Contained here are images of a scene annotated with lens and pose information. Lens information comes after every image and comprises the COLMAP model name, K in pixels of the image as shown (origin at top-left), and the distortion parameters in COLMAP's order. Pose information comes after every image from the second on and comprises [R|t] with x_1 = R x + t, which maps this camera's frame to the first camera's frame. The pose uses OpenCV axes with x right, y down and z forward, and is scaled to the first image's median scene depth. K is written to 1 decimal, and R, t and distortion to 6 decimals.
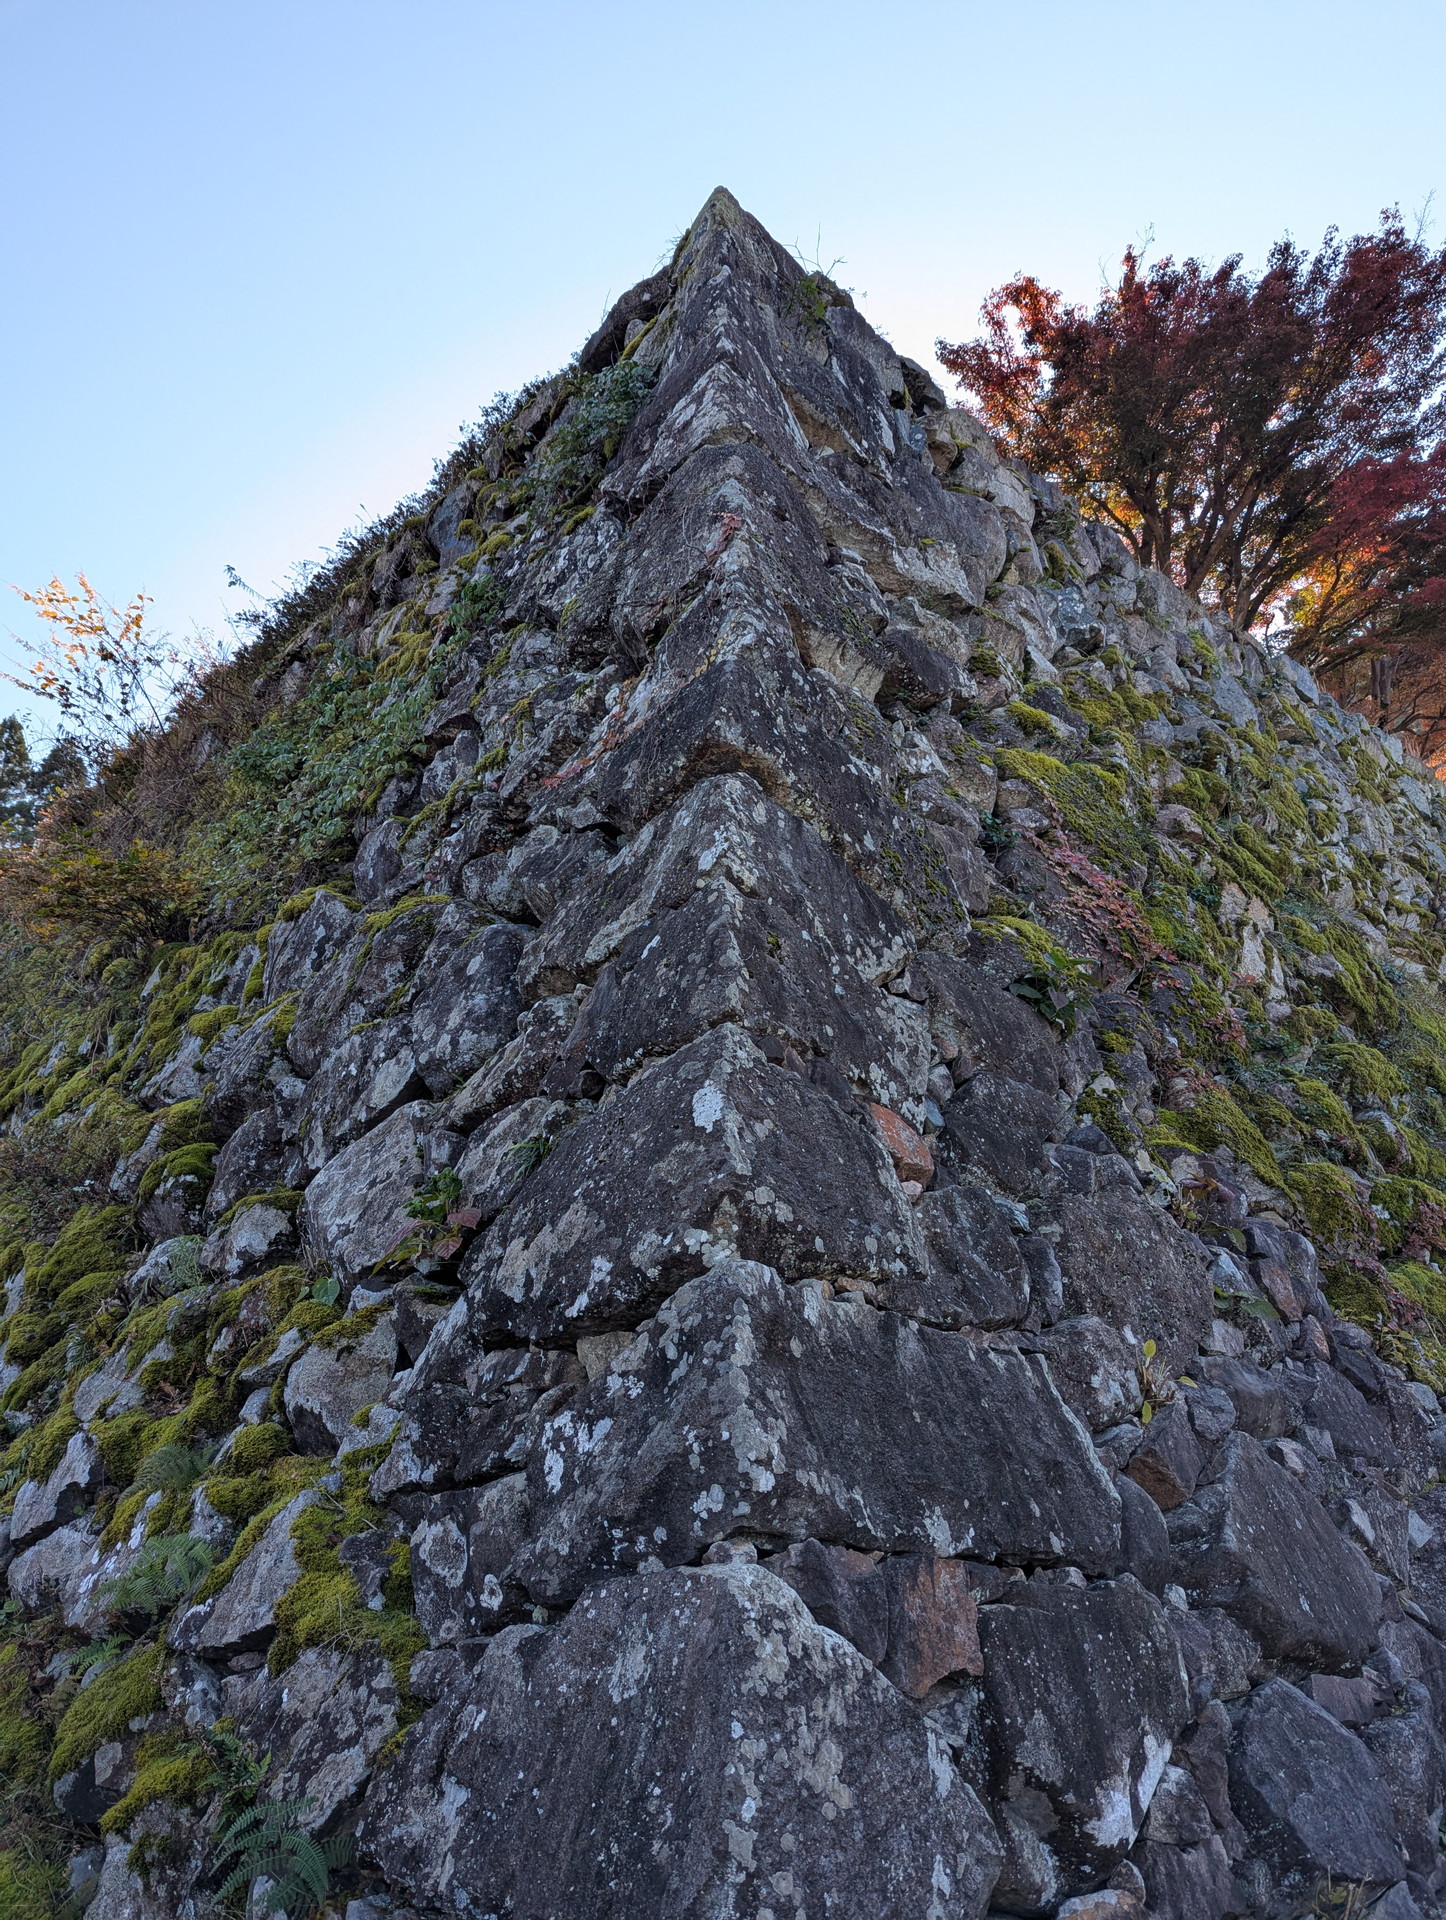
lens RADIAL K [[1335.1, 0, 723.0], [0, 1335.1, 960.0], [0, 0, 1]] dist [0.037561, -0.003942]
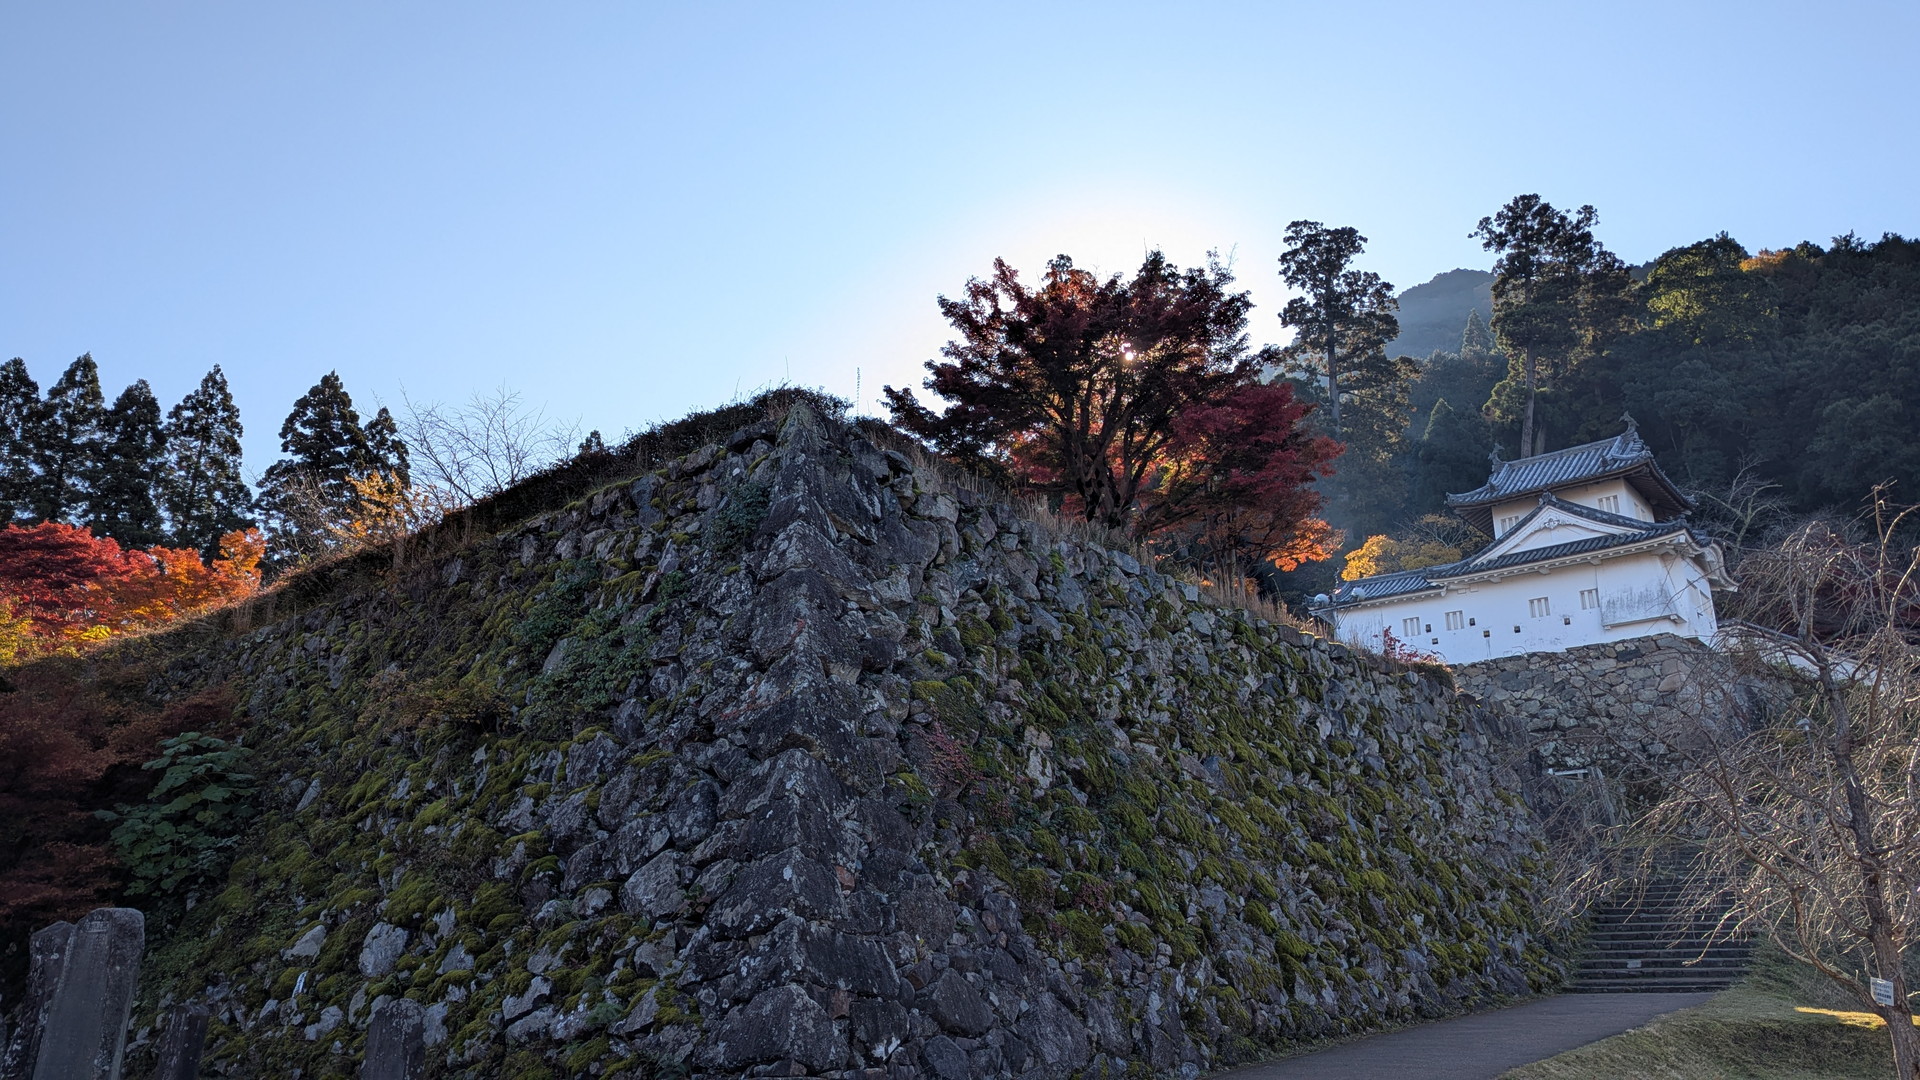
lens RADIAL K [[1312.0, 0, 960.0], [0, 1312.0, 540.0], [0, 0, 1]] dist [0.065746, -0.070241]
pose [[0.989107, 0.043410, 0.140649, -0.066451], [-0.038214, 0.998491, -0.039439, -0.486645], [-0.142149, 0.033635, 0.989274, -1.923477]]
